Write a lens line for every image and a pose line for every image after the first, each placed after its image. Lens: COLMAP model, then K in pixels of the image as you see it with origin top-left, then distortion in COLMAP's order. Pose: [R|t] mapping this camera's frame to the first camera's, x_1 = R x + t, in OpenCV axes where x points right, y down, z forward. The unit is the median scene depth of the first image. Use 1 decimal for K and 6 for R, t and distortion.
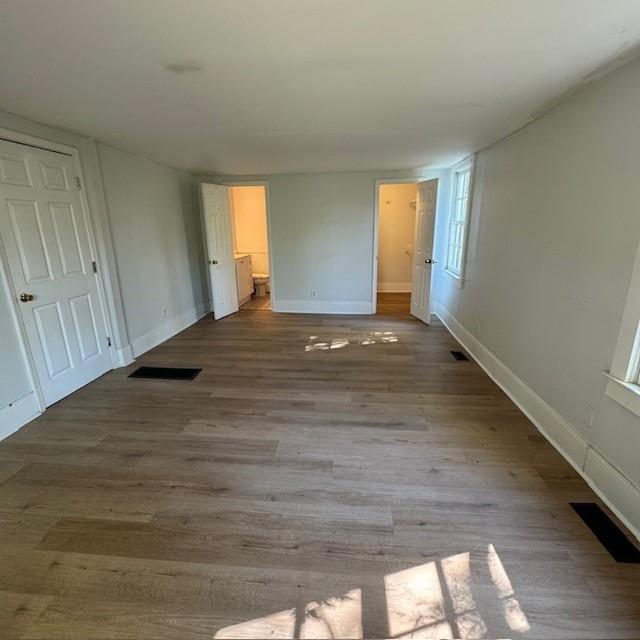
lens RADIAL K [[341.3, 0, 318.5], [0, 341.3, 322.3], [0, 0, 1]] dist [-0.001602, 0.001012]
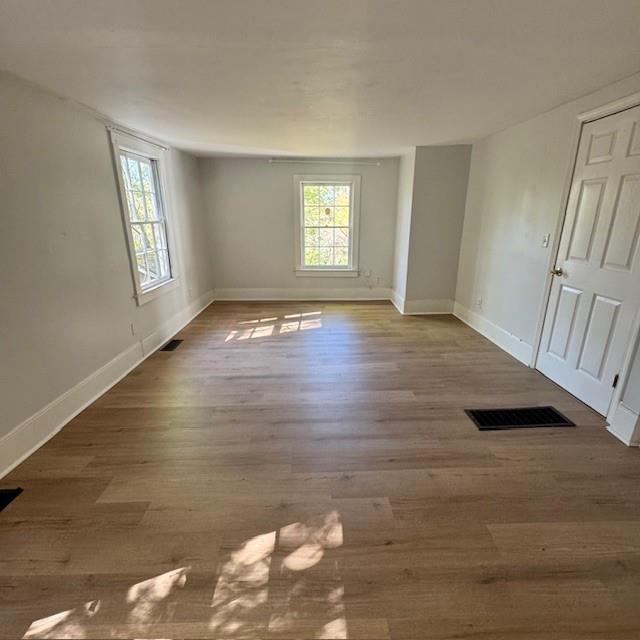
lens RADIAL K [[340.7, 0, 321.2], [0, 340.7, 319.8], [0, 0, 1]] dist [-0.004399, -0.000602]
pose [[-0.994326, 0.051129, -0.093285, 0.013623], [-0.007943, 0.838788, 0.544401, -0.528037], [0.106081, 0.542053, -0.833622, 1.892154]]
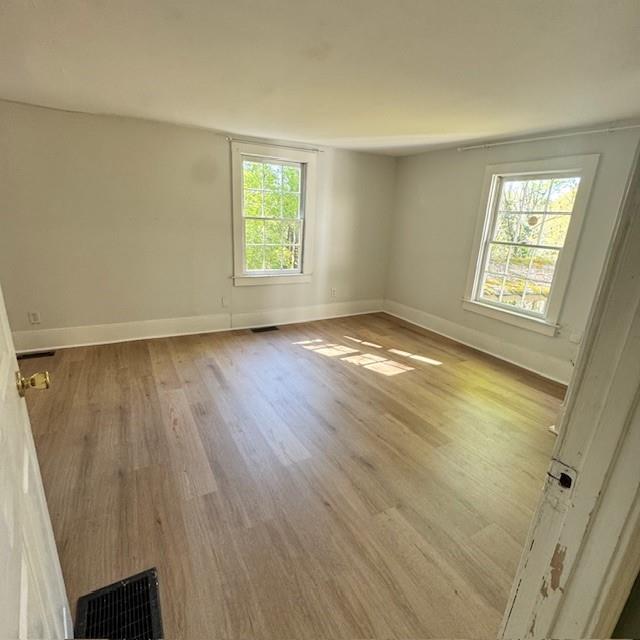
lens RADIAL K [[340.7, 0, 321.2], [0, 340.7, 319.8], [0, 0, 1]] dist [-0.004399, -0.000602]
pose [[-0.562550, -0.244496, 0.789784, -0.924142], [0.186940, 0.892916, 0.409578, -0.285646], [-0.805351, 0.378050, -0.456604, 1.154954]]
